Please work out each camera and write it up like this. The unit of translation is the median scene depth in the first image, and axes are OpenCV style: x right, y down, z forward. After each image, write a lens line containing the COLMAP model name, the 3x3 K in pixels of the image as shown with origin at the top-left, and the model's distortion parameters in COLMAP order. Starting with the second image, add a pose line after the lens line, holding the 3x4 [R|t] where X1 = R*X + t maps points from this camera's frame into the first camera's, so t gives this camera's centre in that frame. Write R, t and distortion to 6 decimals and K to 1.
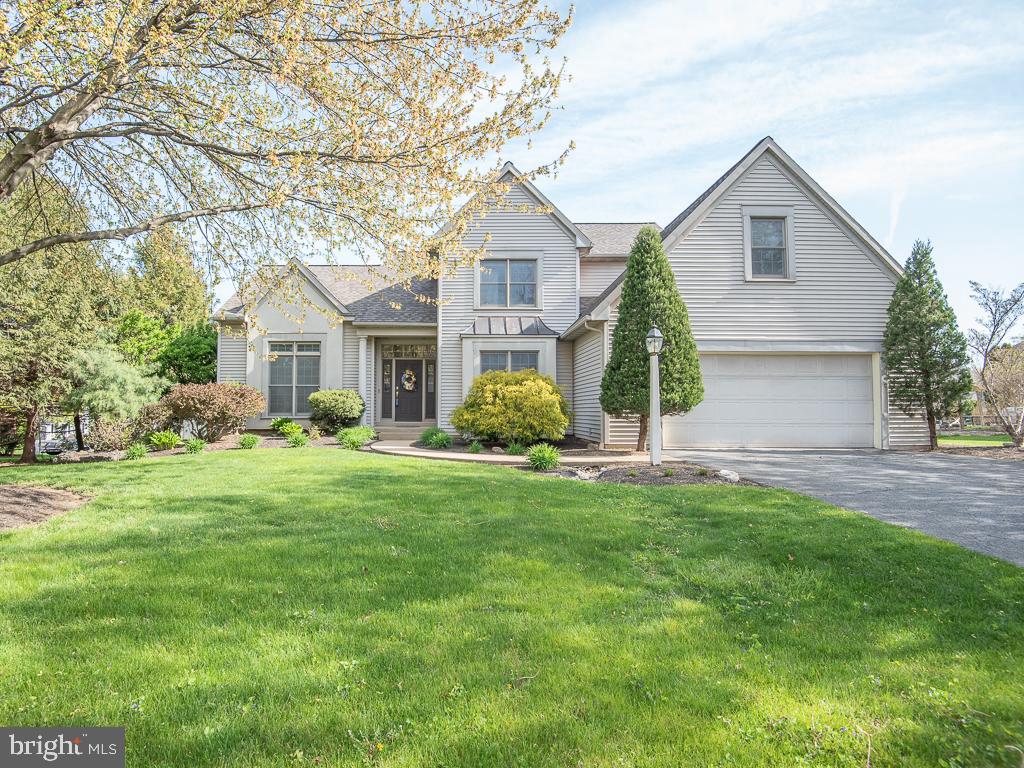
lens RADIAL K [[487.3, 0, 469.9], [0, 487.3, 386.8], [0, 0, 1]] dist [-0.013182, -0.004125]
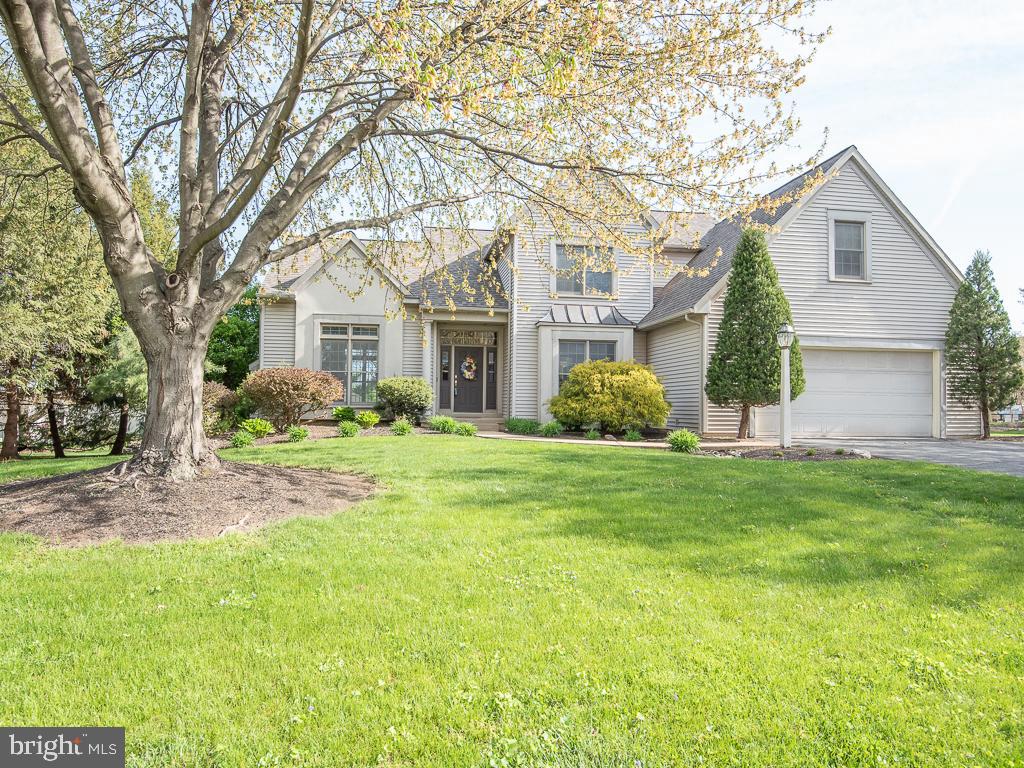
lens RADIAL K [[570.4, 0, 489.3], [0, 570.4, 388.8], [0, 0, 1]] dist [-0.005337, 0.002395]
pose [[0.990143, 0.012843, 0.139471, -0.342106], [-0.015094, 0.999772, 0.015094, 0.012071], [-0.139245, -0.017051, 0.990111, -0.141019]]
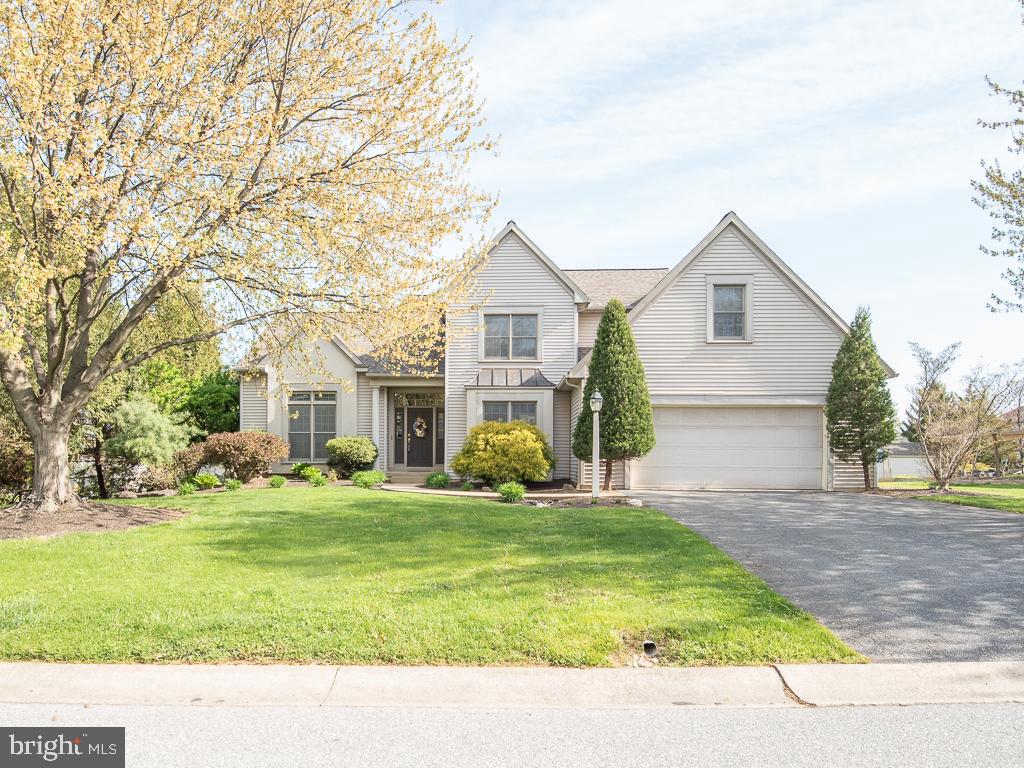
lens RADIAL K [[621.2, 0, 500.9], [0, 621.2, 453.3], [0, 0, 1]] dist [-0.003366, -0.006465]
pose [[0.999416, 0.001565, -0.034144, 0.134599], [-0.000180, 0.999178, 0.040547, -0.017632], [0.034179, -0.040517, 0.998594, -0.473717]]
